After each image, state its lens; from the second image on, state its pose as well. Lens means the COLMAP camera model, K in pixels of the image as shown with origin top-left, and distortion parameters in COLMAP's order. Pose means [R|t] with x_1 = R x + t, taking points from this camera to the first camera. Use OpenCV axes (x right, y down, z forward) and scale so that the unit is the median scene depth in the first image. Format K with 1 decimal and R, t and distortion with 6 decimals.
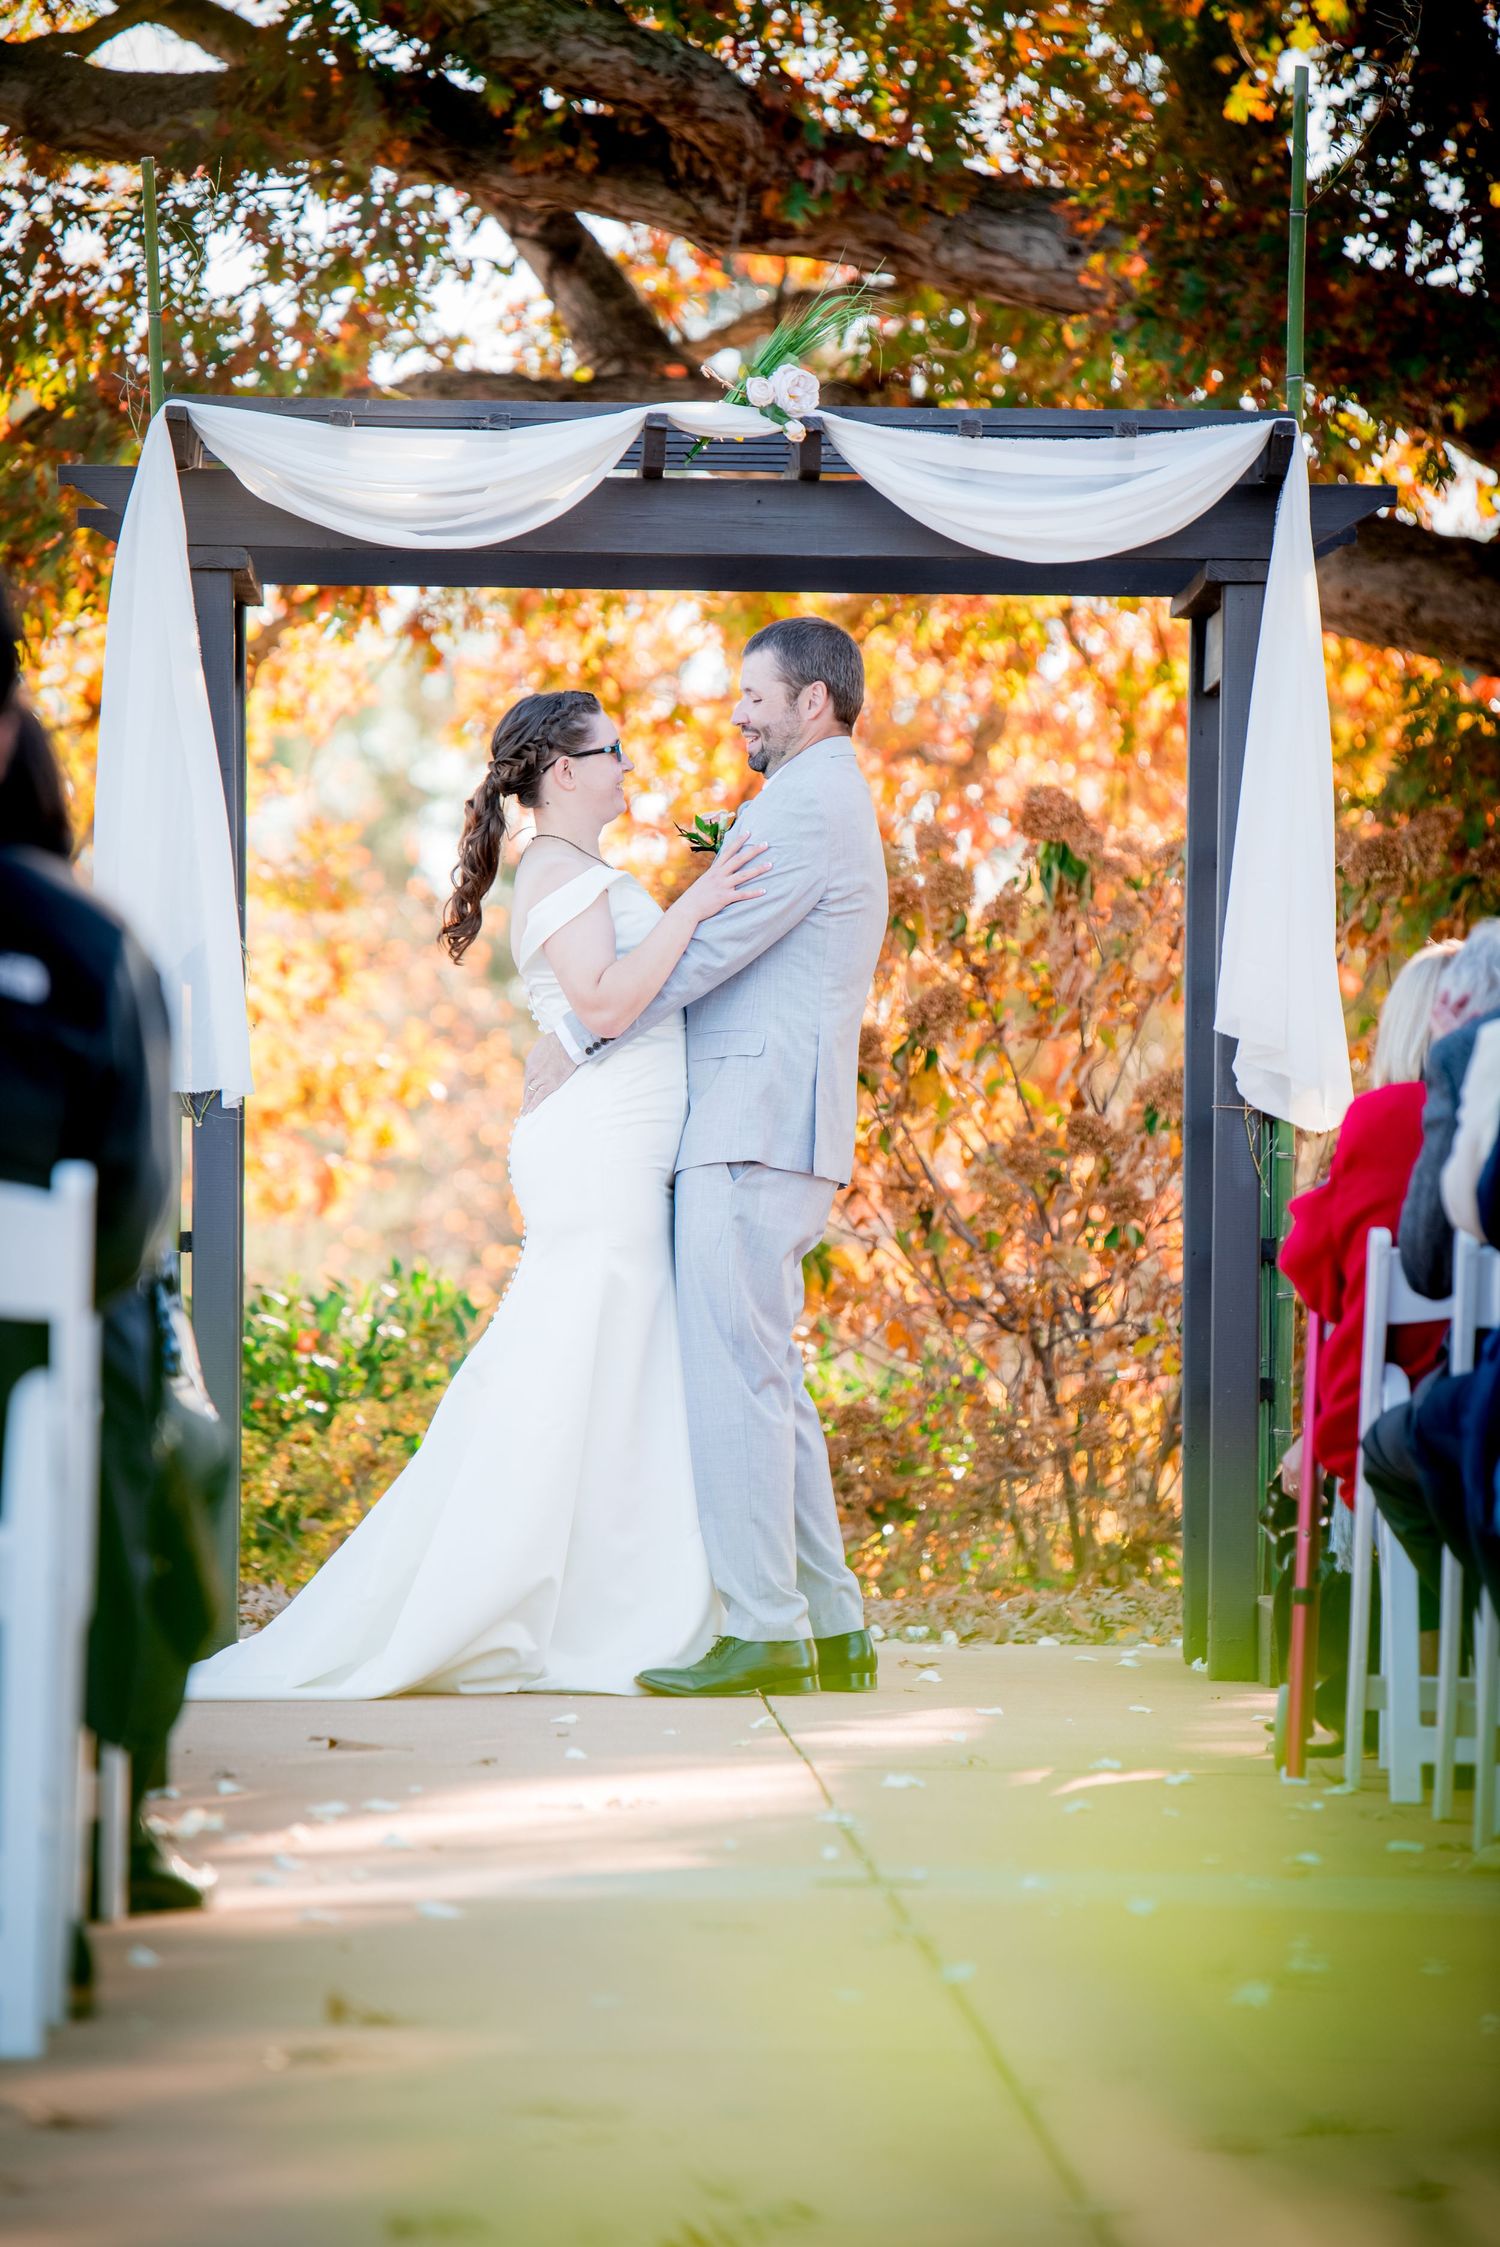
lens RADIAL K [[11961.9, 0, 750.0], [0, 11961.9, 1124.0], [0, 0, 1]] dist [0.482124, 0.000000]
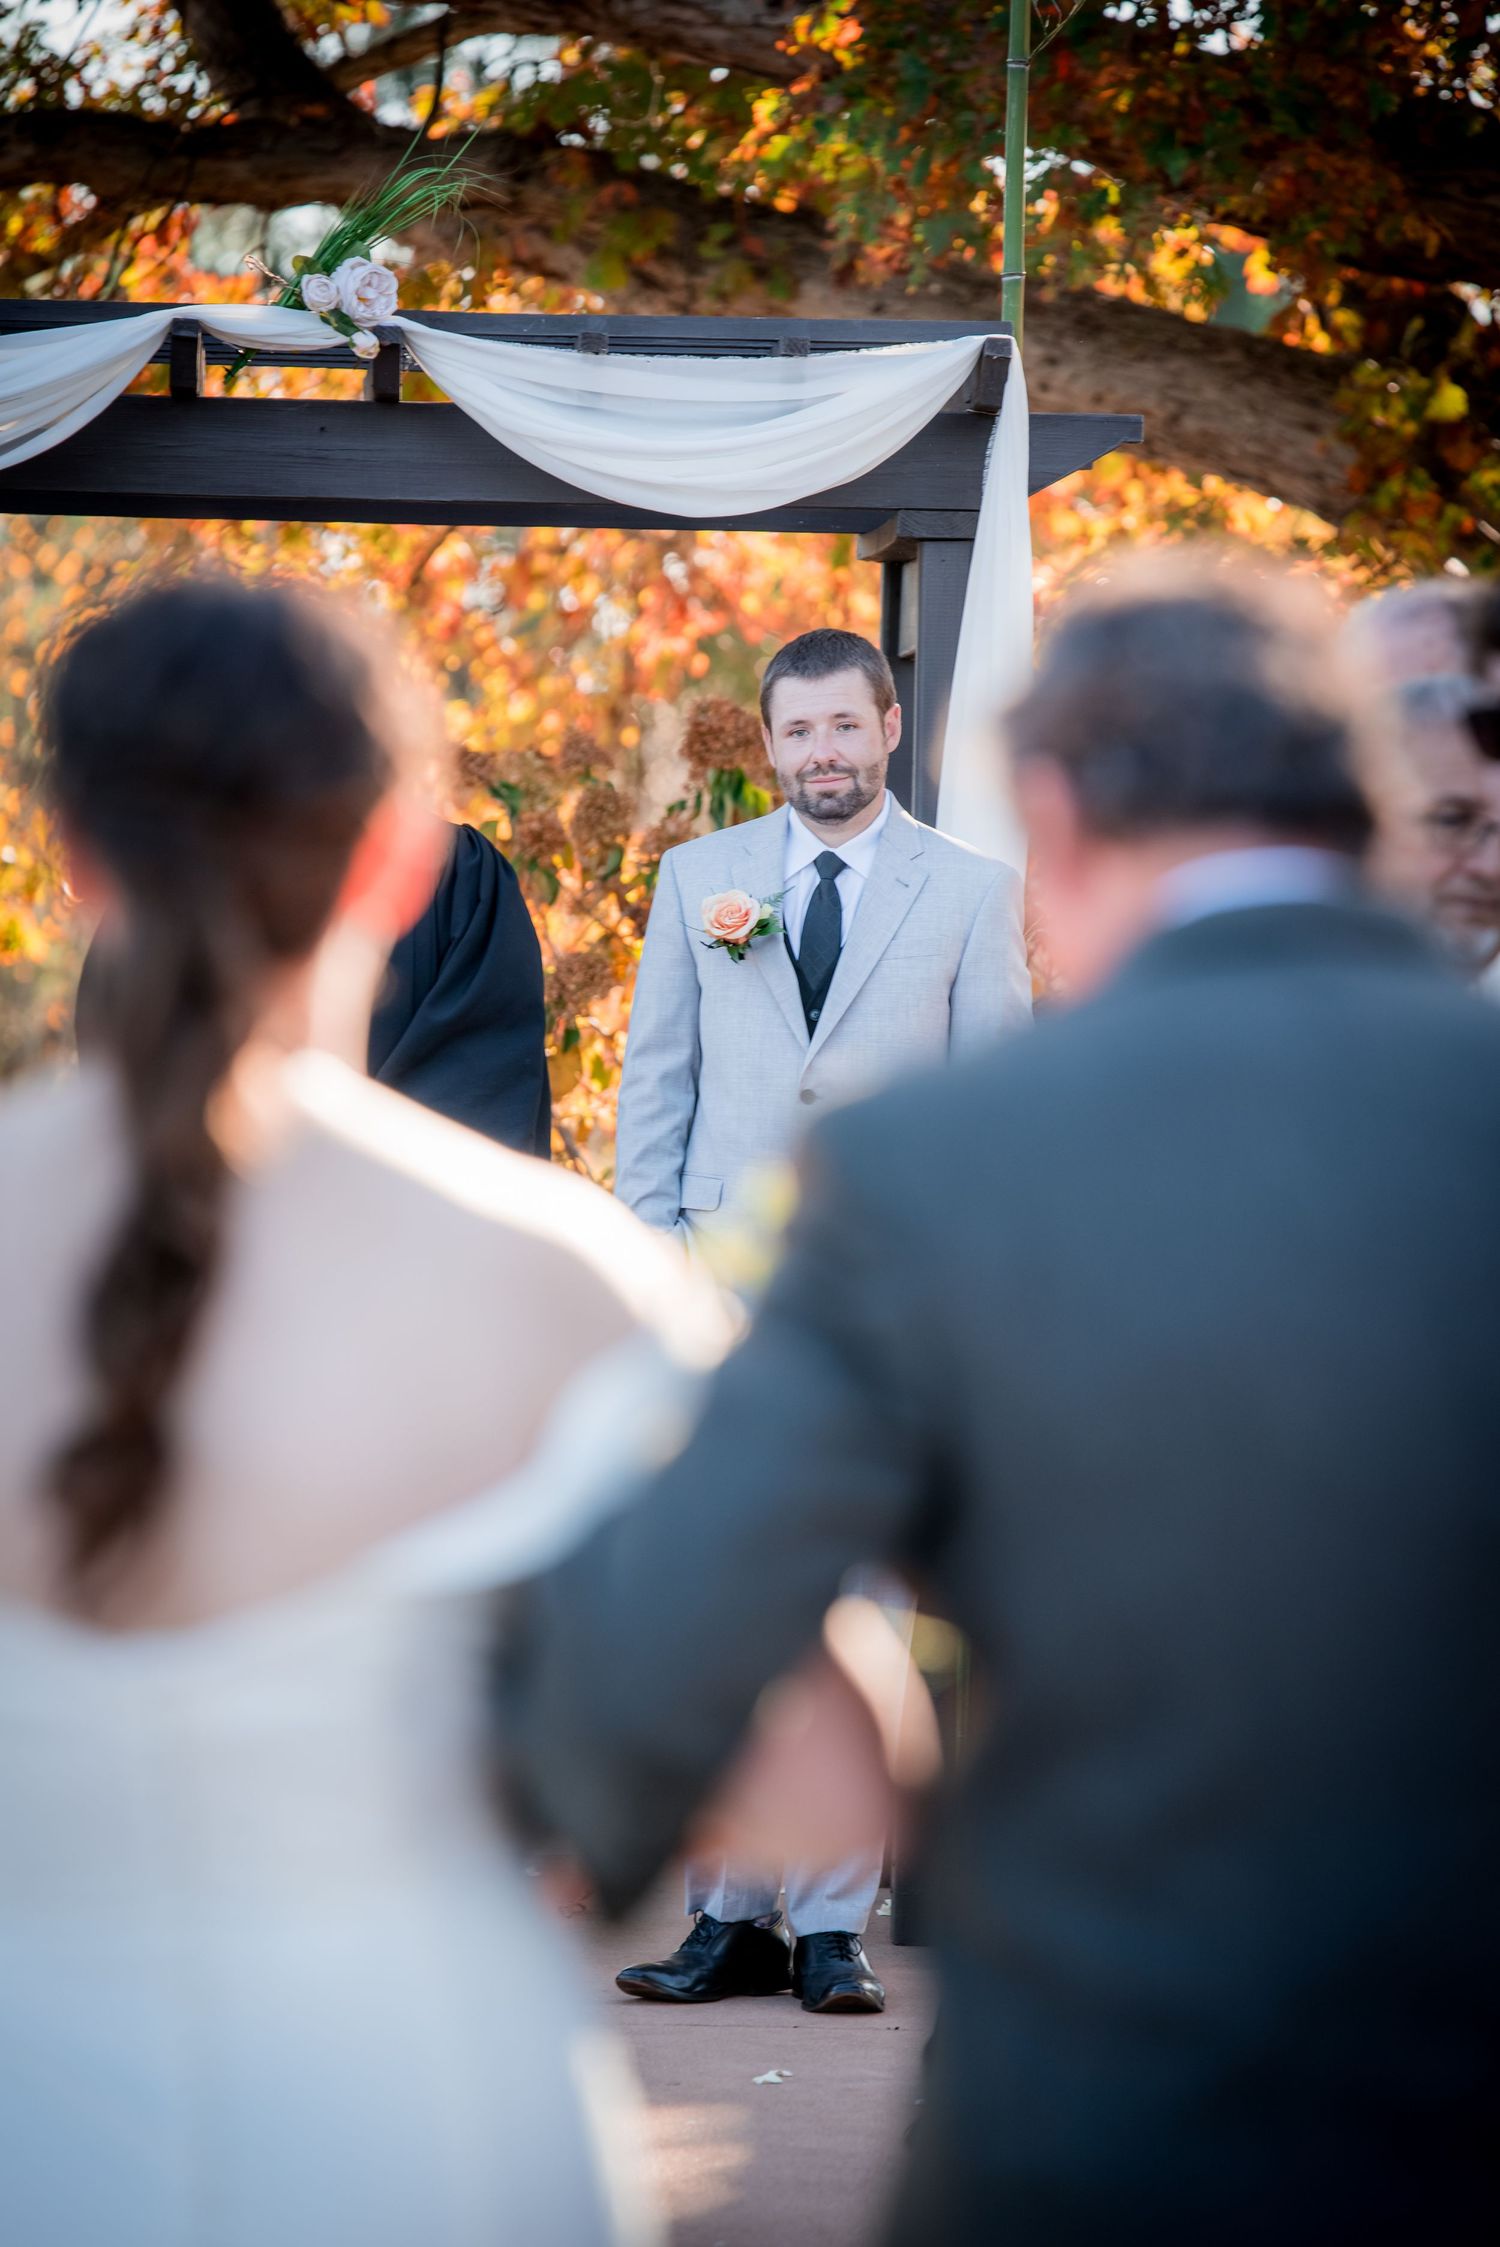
lens RADIAL K [[11961.9, 0, 750.3], [0, 11961.9, 1122.6], [0, 0, 1]] dist [0.482124, 0.000000]
pose [[0.999747, 0.011845, 0.019142, 0.011722], [-0.012554, 0.999223, 0.037365, -0.030086], [-0.018685, -0.037596, 0.999118, 0.183704]]
